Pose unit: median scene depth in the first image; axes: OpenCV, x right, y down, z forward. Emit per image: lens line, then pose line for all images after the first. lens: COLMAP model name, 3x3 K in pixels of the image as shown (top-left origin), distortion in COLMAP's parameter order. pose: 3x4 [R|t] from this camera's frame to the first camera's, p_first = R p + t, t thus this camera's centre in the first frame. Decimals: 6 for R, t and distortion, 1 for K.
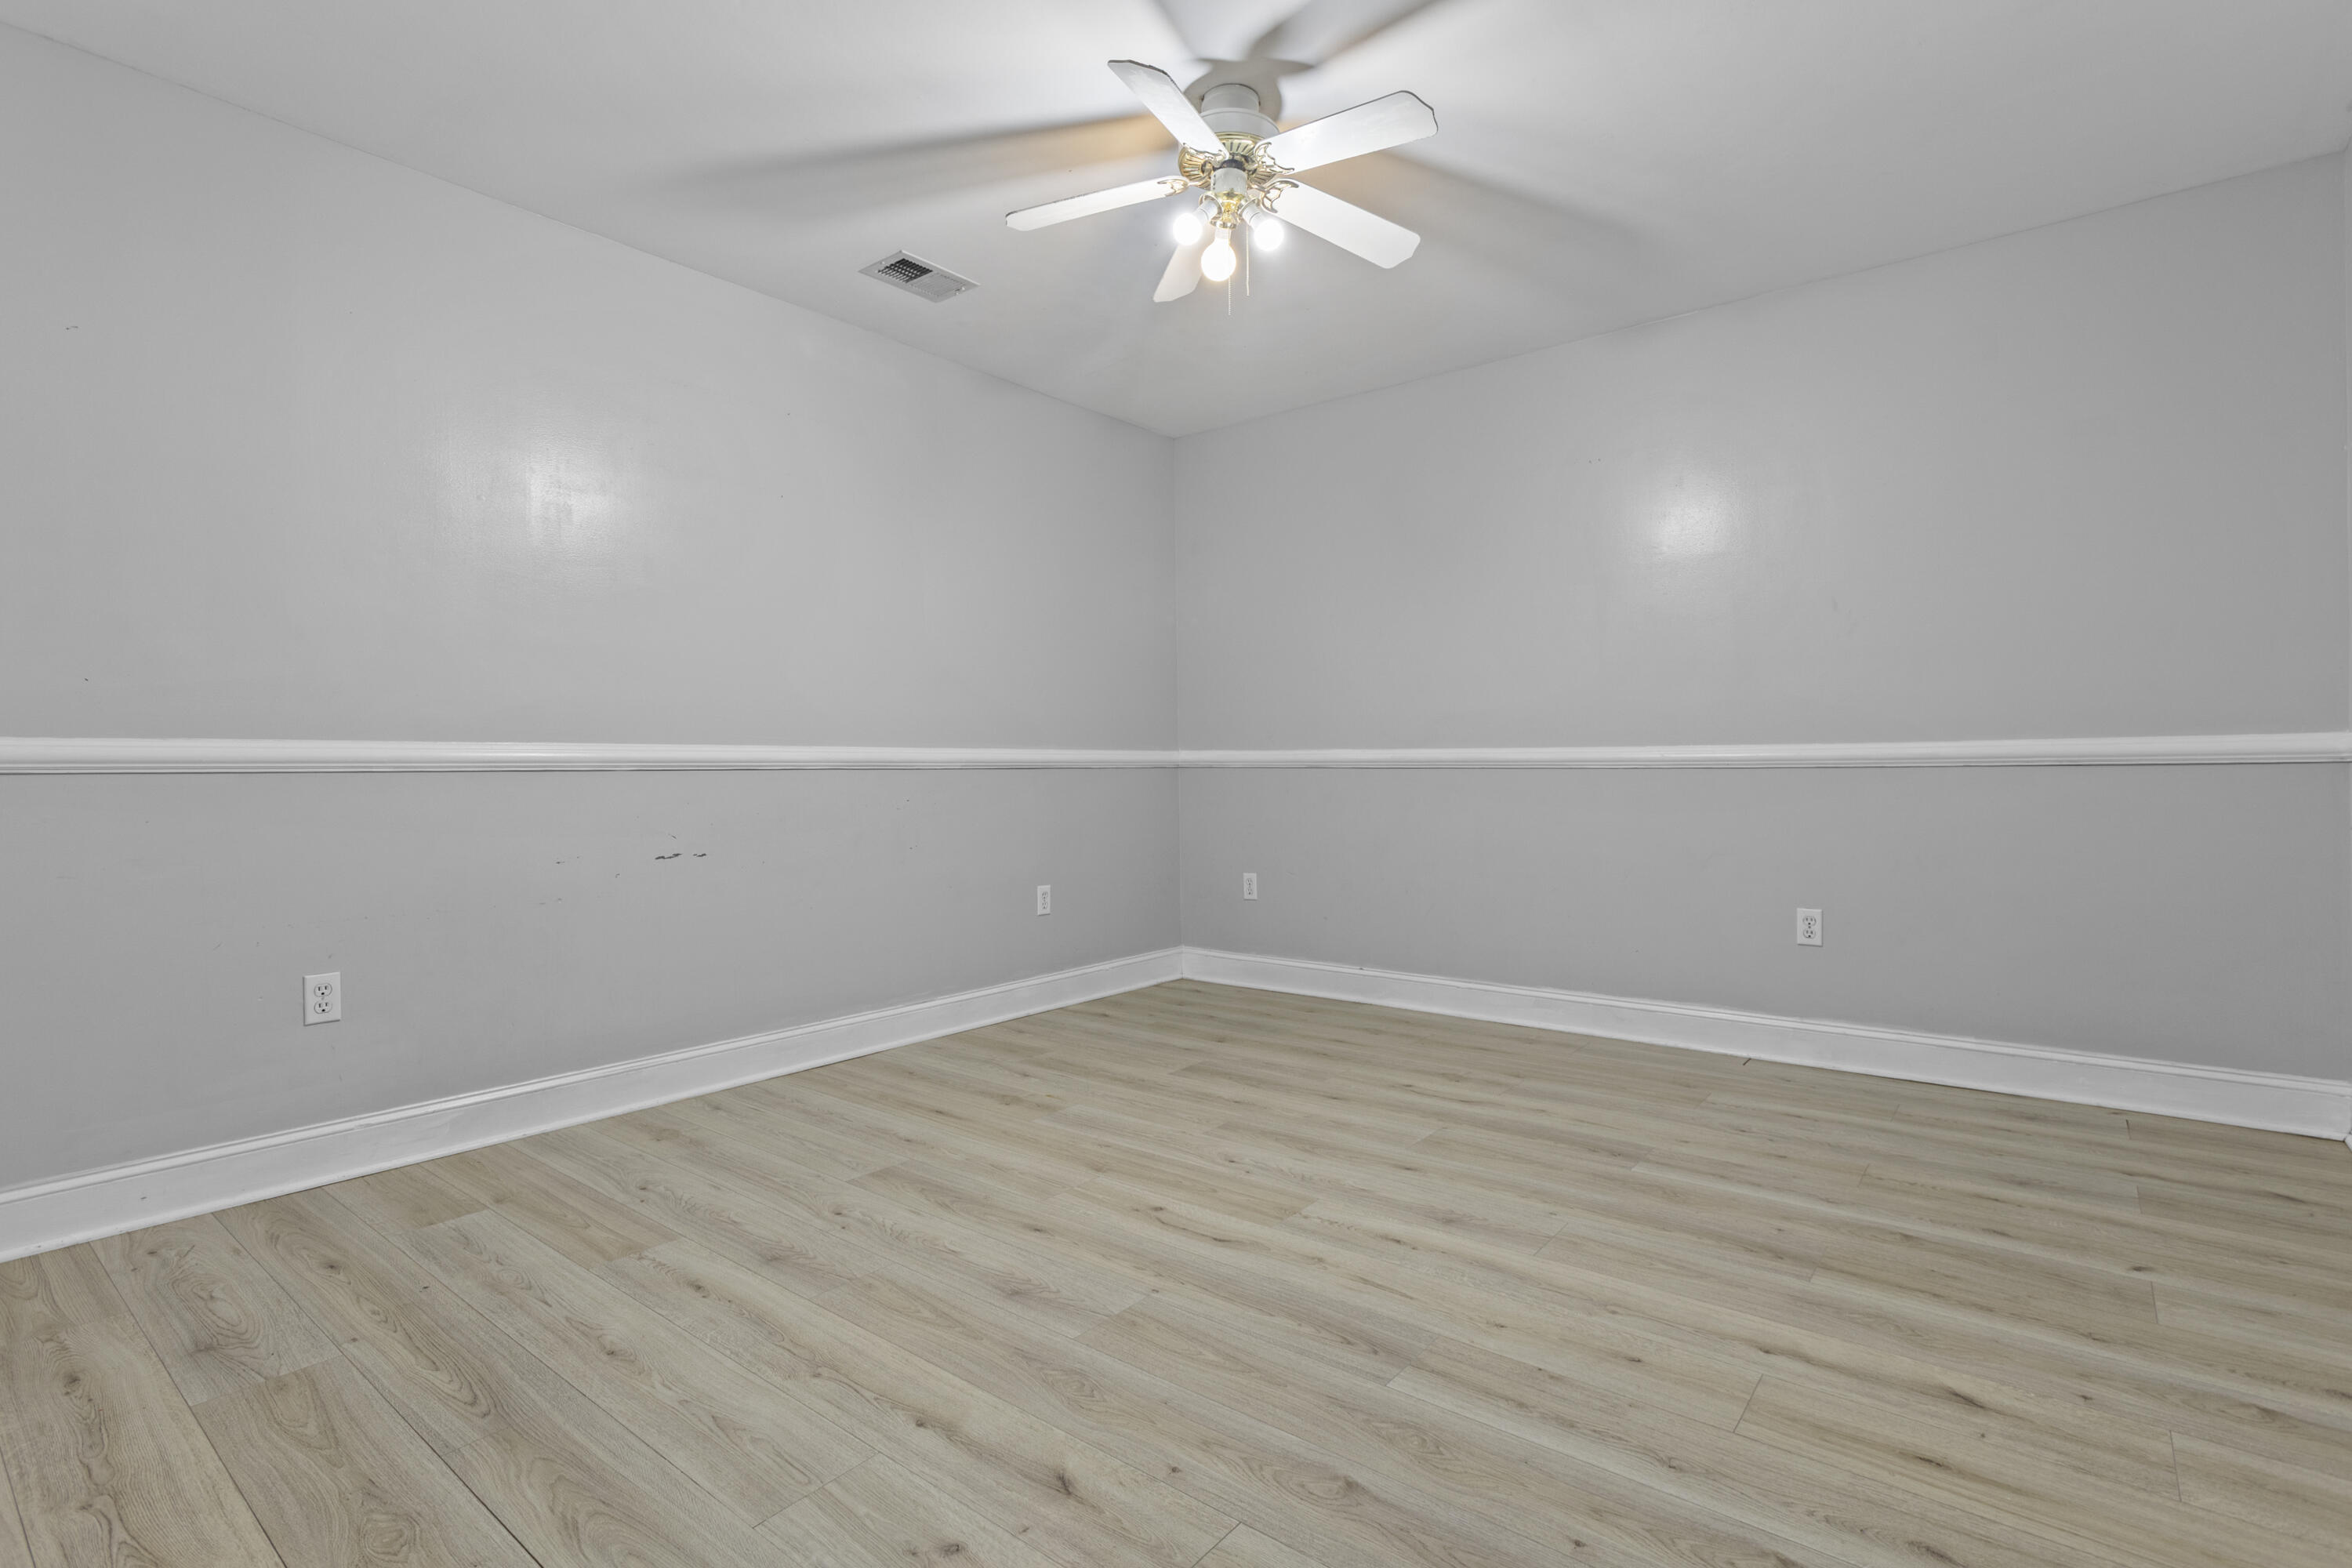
lens RADIAL K [[1122.4, 0, 1176.7], [0, 1122.4, 779.5], [0, 0, 1]] dist [0.000611, 0.000262]
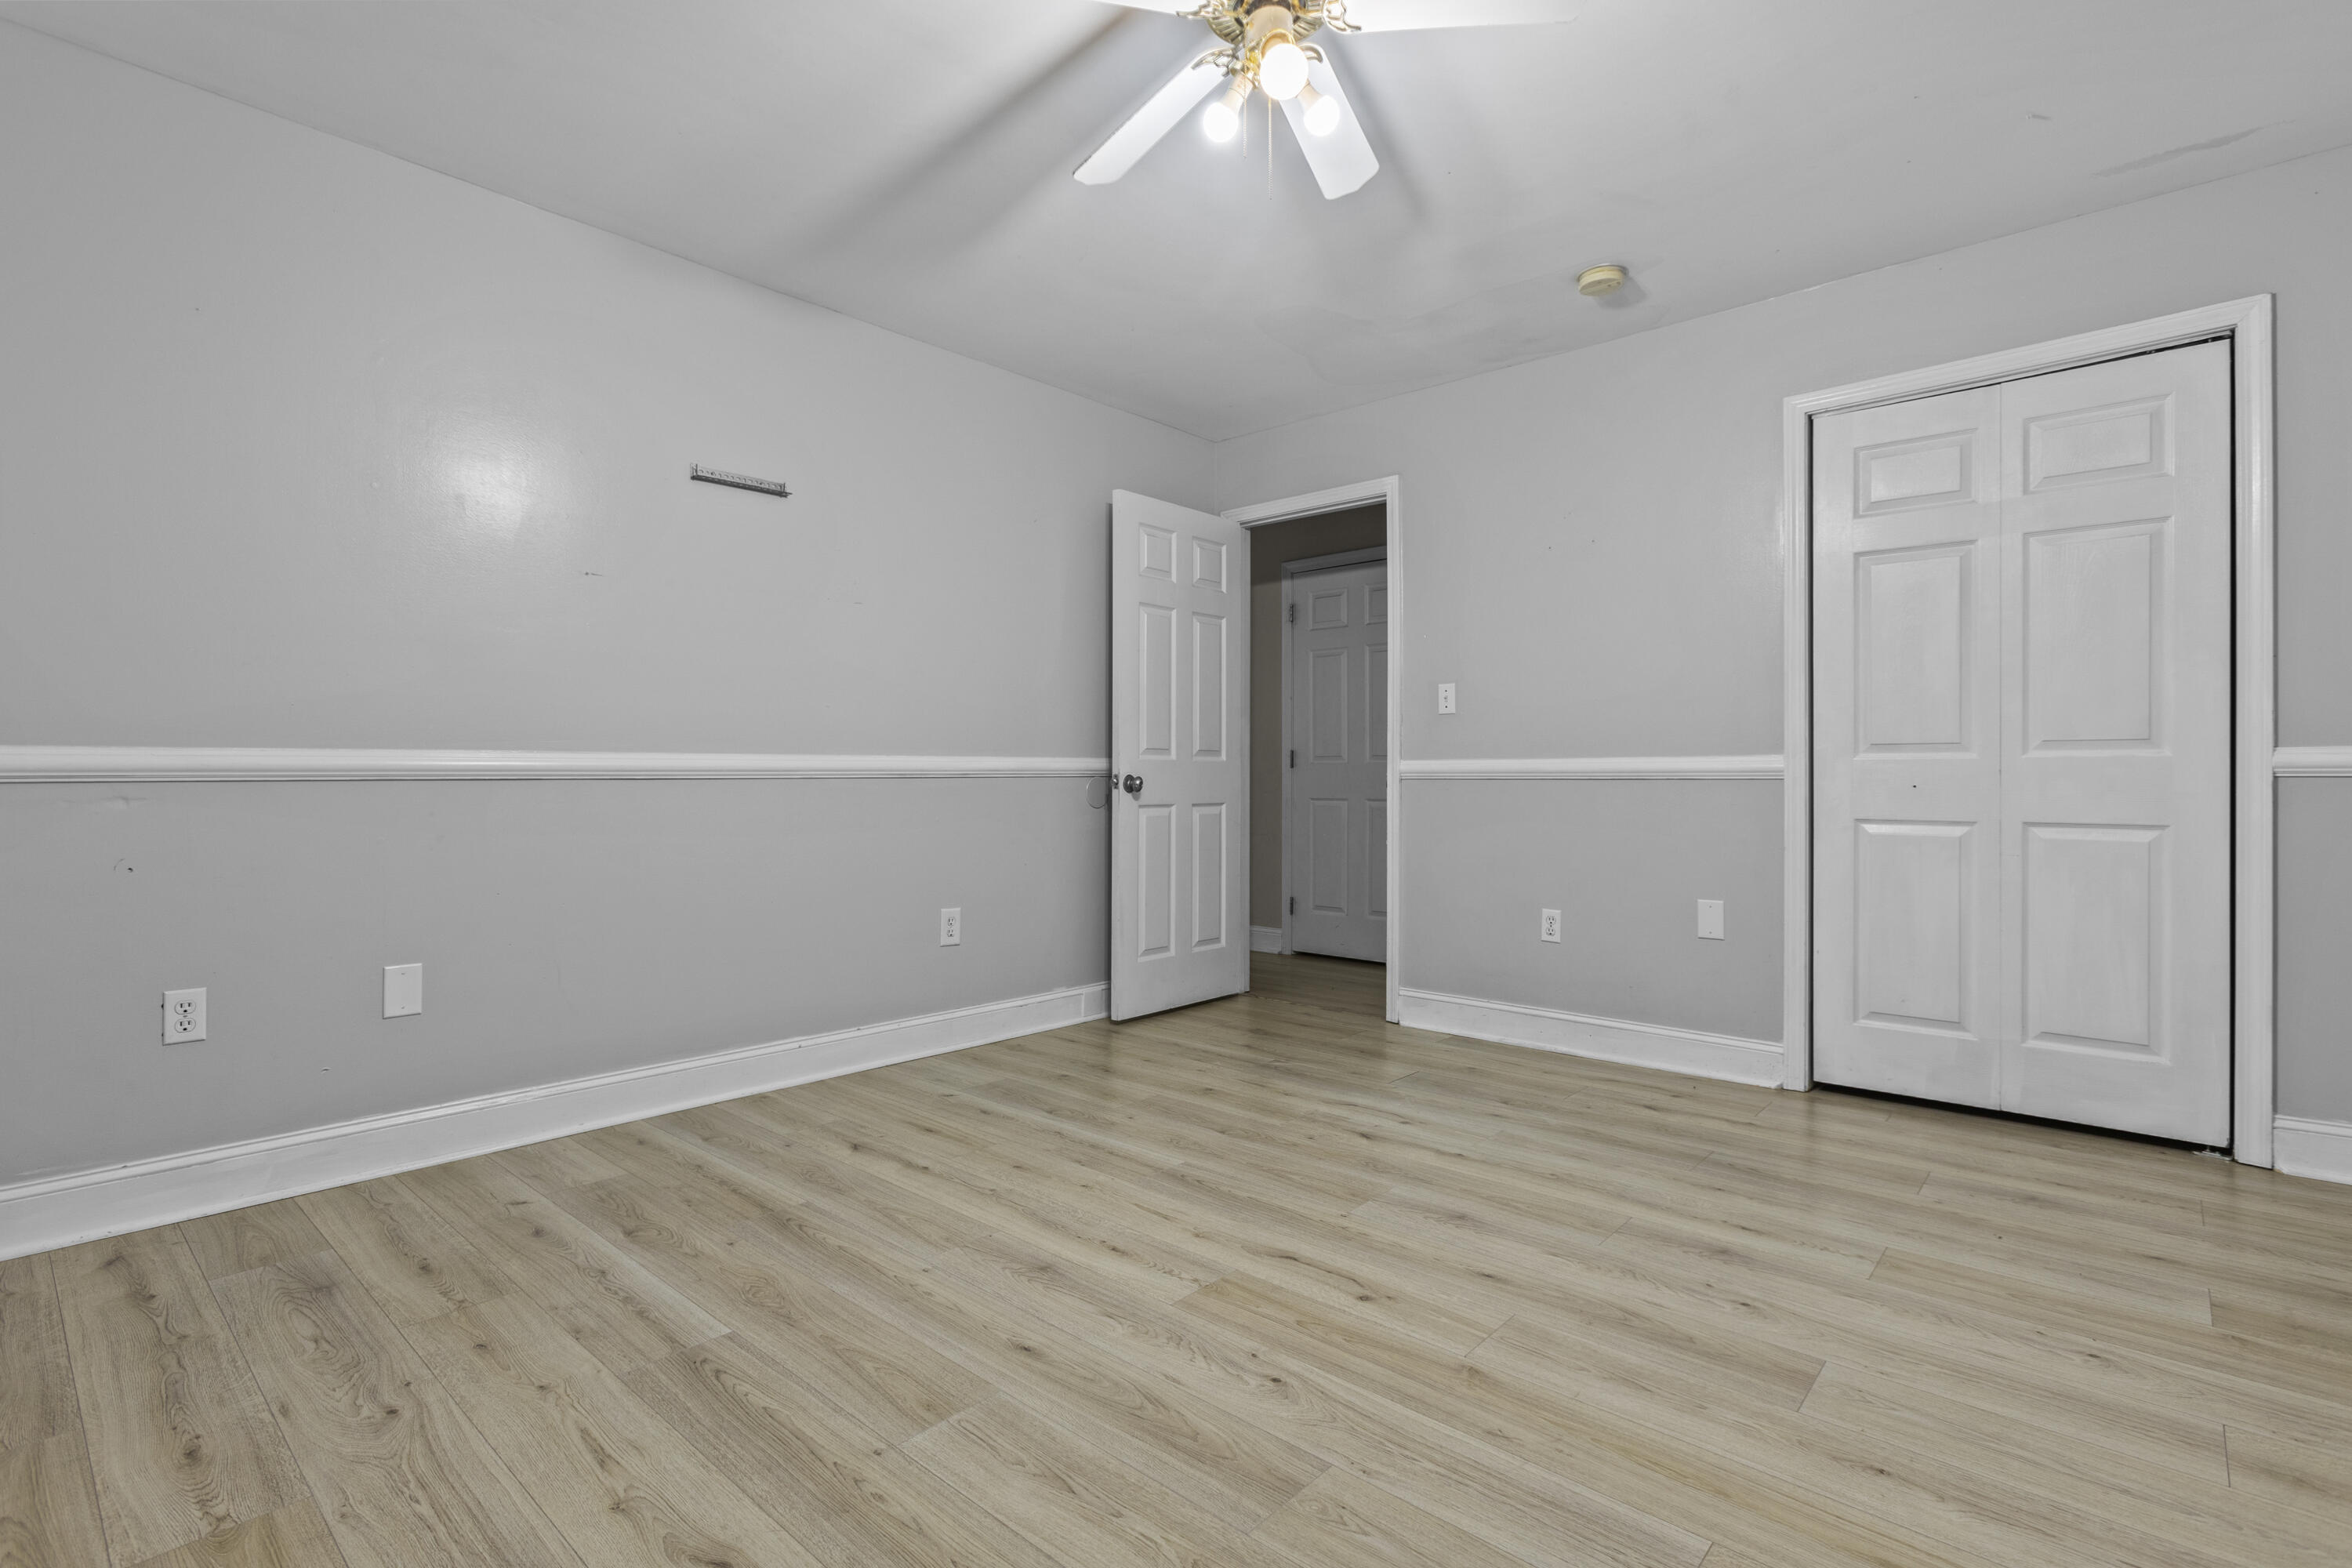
lens RADIAL K [[1122.4, 0, 1174.8], [0, 1122.4, 777.7], [0, 0, 1]] dist [0.000611, 0.000262]
pose [[-0.998617, 0.007592, 0.052023, 0.084295], [0.008124, 0.999917, 0.010014, -0.022744], [-0.051942, 0.010423, -0.998596, 1.952332]]
